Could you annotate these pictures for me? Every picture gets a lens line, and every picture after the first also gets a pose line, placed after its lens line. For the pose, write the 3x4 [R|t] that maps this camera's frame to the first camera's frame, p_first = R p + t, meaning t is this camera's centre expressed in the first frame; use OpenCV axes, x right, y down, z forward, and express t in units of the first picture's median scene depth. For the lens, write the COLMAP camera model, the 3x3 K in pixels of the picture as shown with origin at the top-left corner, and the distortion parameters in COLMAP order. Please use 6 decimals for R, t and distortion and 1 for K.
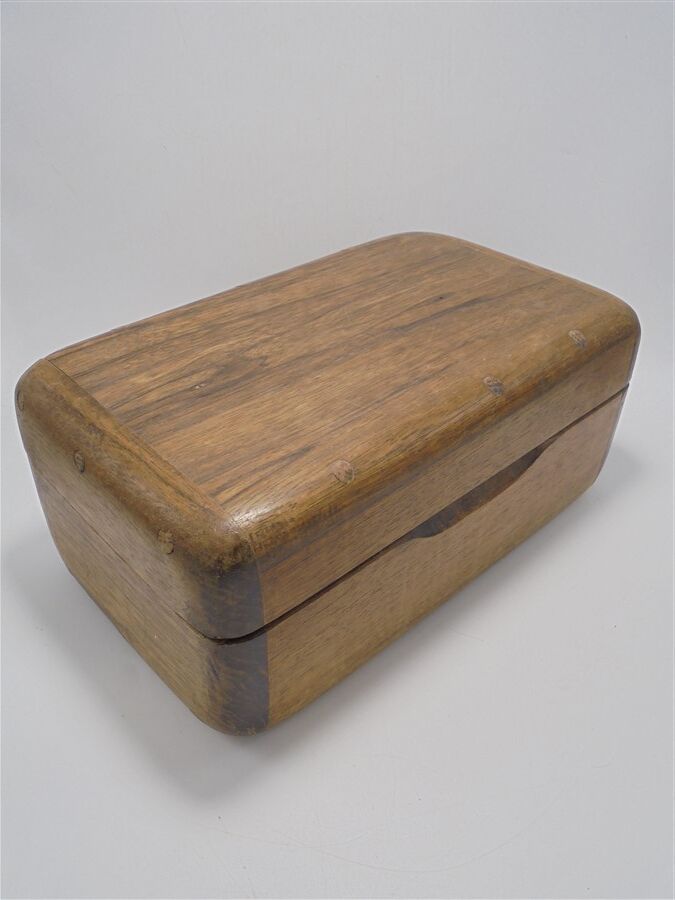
lens RADIAL K [[772.3, 0, 337.5], [0, 772.3, 450.0], [0, 0, 1]] dist [-0.110725, 0.007570]
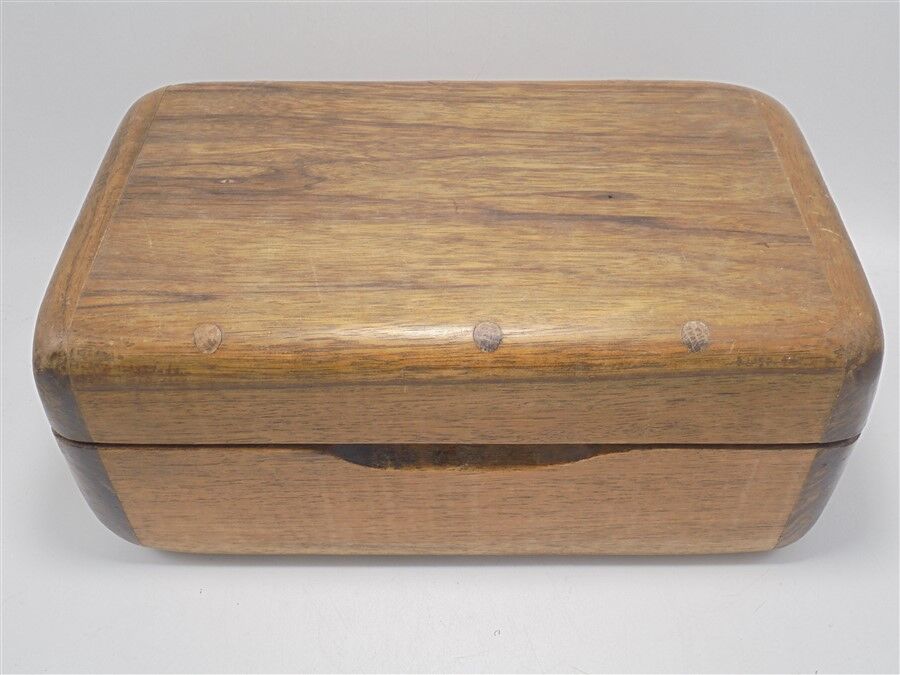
lens RADIAL K [[991.2, 0, 450.0], [0, 991.2, 337.5], [0, 0, 1]] dist [-0.024654, -0.016108]
pose [[0.734568, 0.471814, -0.487650, 0.600876], [-0.391786, 0.881696, 0.262900, -0.298907], [0.553999, -0.002064, 0.832515, 0.172634]]
